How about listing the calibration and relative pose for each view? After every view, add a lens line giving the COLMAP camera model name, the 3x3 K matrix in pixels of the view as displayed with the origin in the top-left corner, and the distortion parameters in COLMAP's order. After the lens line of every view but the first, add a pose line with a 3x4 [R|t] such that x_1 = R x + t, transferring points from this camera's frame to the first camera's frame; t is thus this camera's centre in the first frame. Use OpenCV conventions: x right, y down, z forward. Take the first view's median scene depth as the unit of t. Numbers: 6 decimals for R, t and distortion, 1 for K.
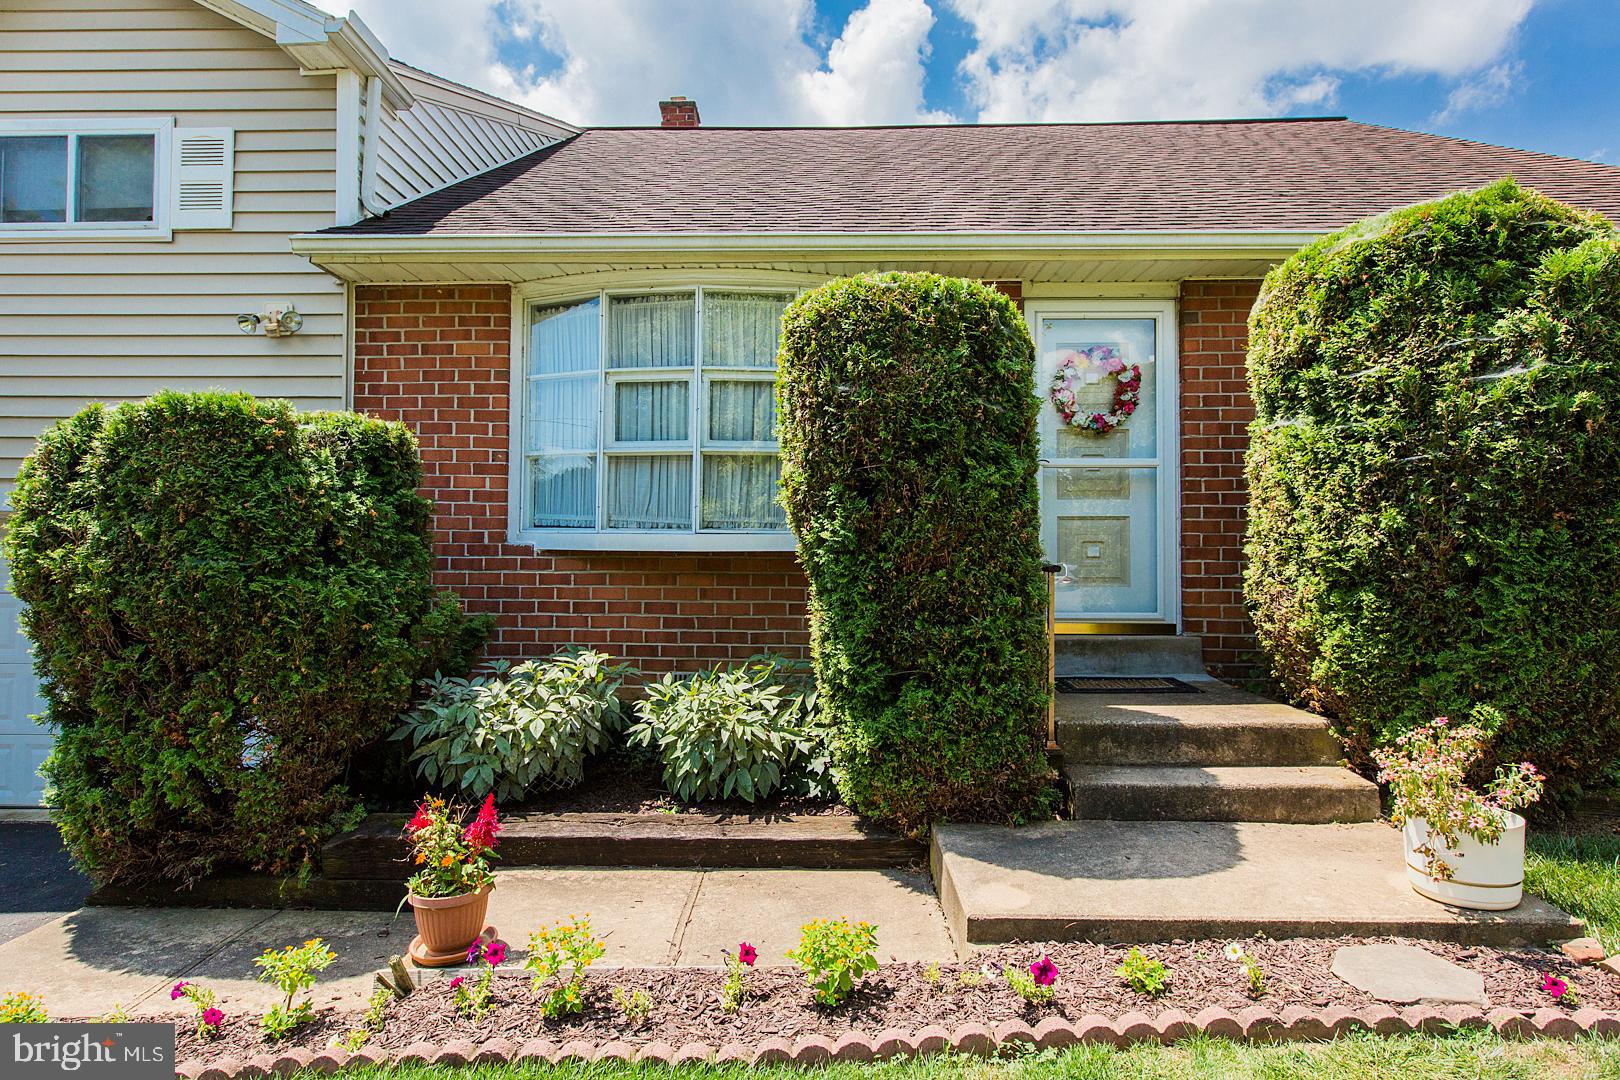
lens RADIAL K [[863.6, 0, 810.0], [0, 863.6, 540.0], [0, 0, 1]] dist [0.002498, 0.000531]
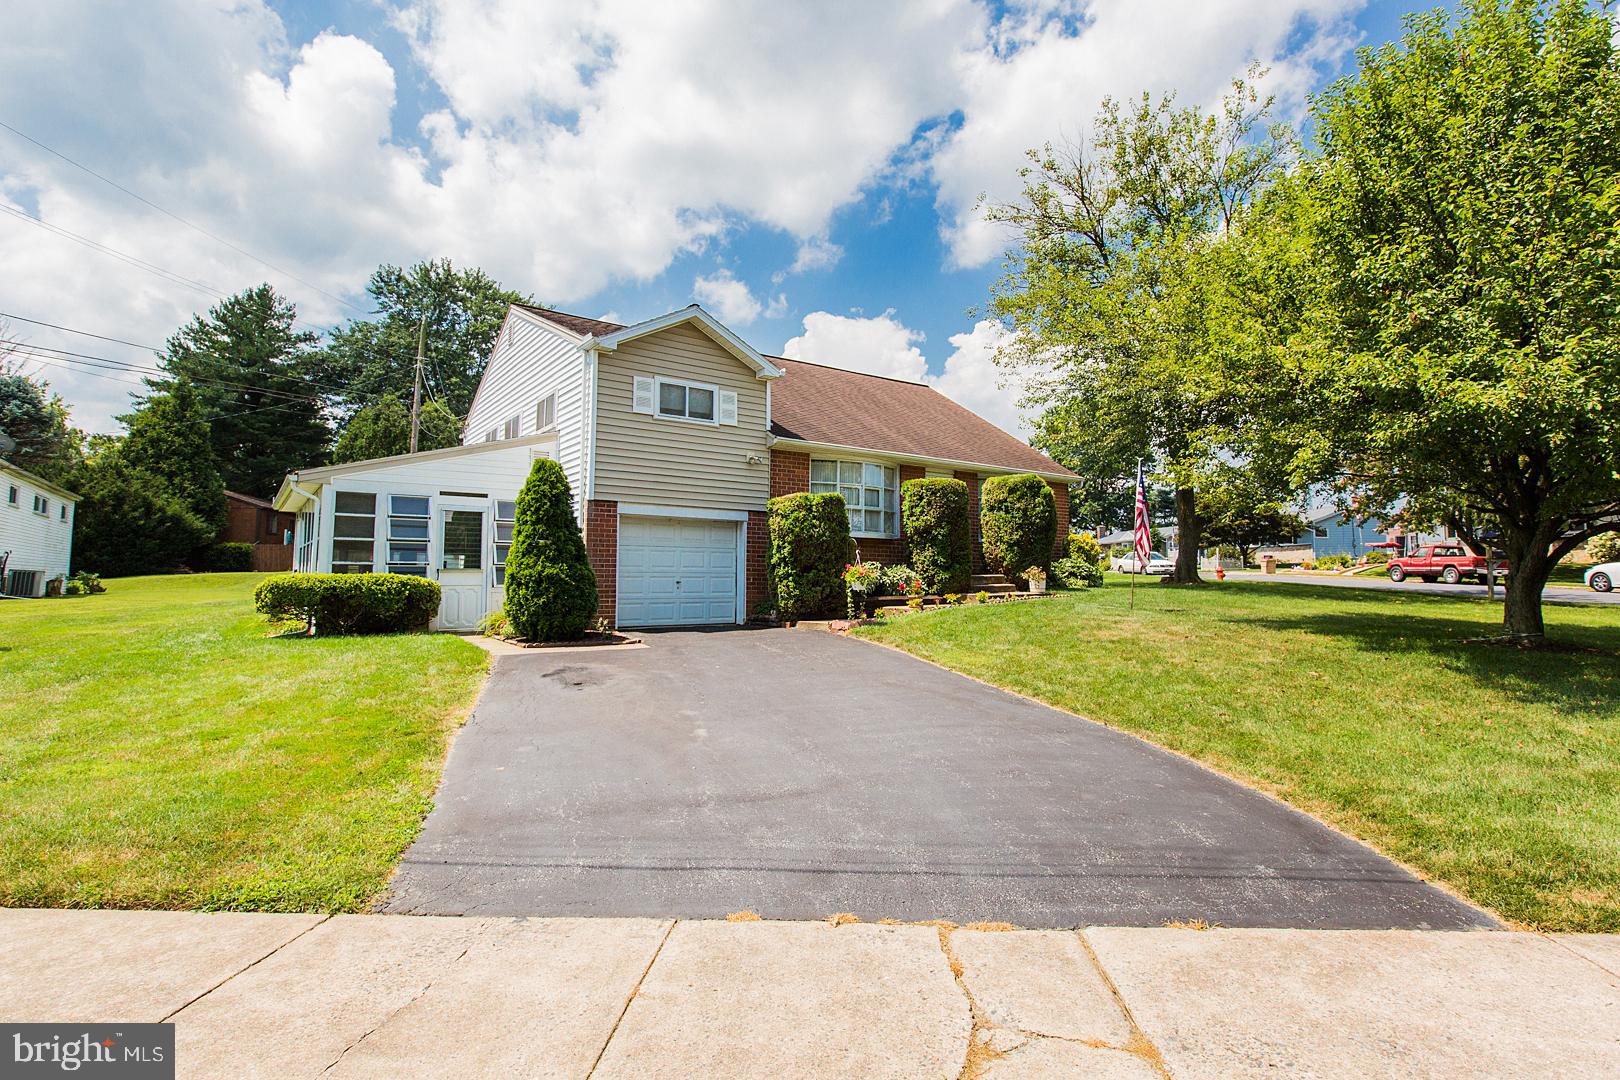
lens RADIAL K [[808.9, 0, 810.0], [0, 808.9, 540.0], [0, 0, 1]] dist [-0.000997, -0.000144]
pose [[0.782310, 0.035606, 0.621871, -2.311980], [-0.005102, 0.998698, -0.050763, 0.186800], [-0.622869, 0.036540, 0.781472, -1.406862]]
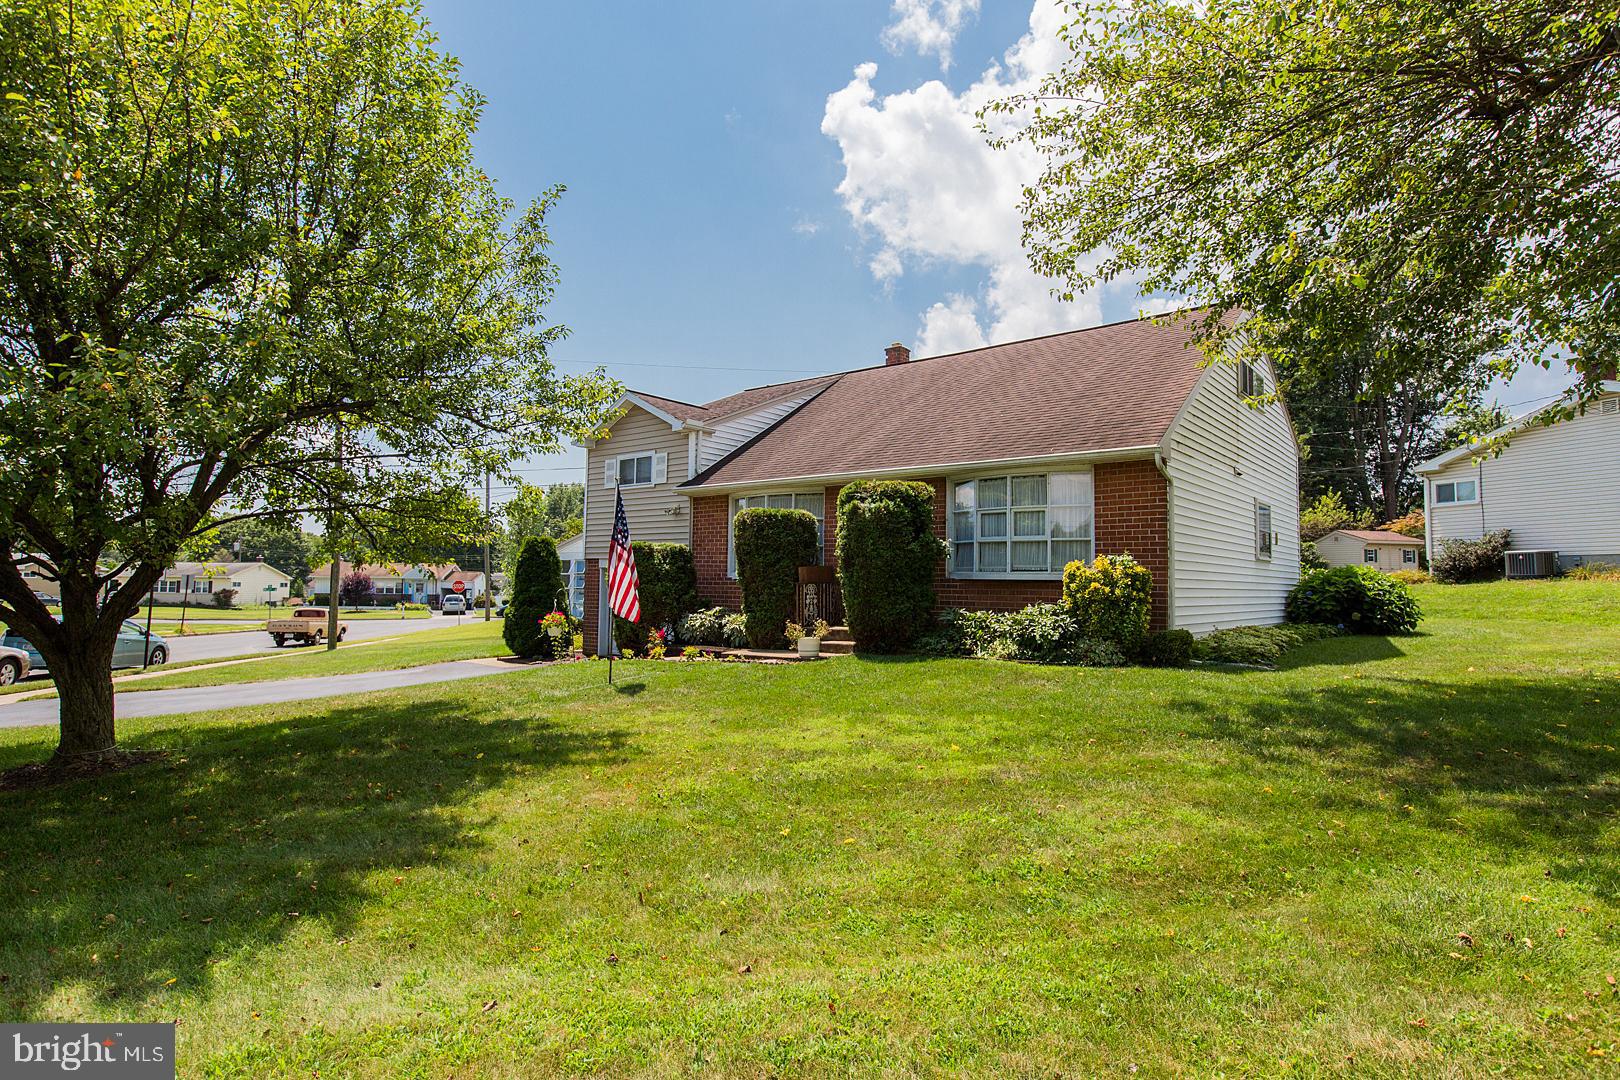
lens RADIAL K [[848.6, 0, 811.8], [0, 848.6, 581.2], [0, 0, 1]] dist [0.000503, 0.000014]
pose [[0.780751, 0.010527, -0.624753, 1.918423], [-0.001893, 0.999893, 0.014482, -0.026516], [0.624839, -0.010124, 0.780688, -1.282539]]
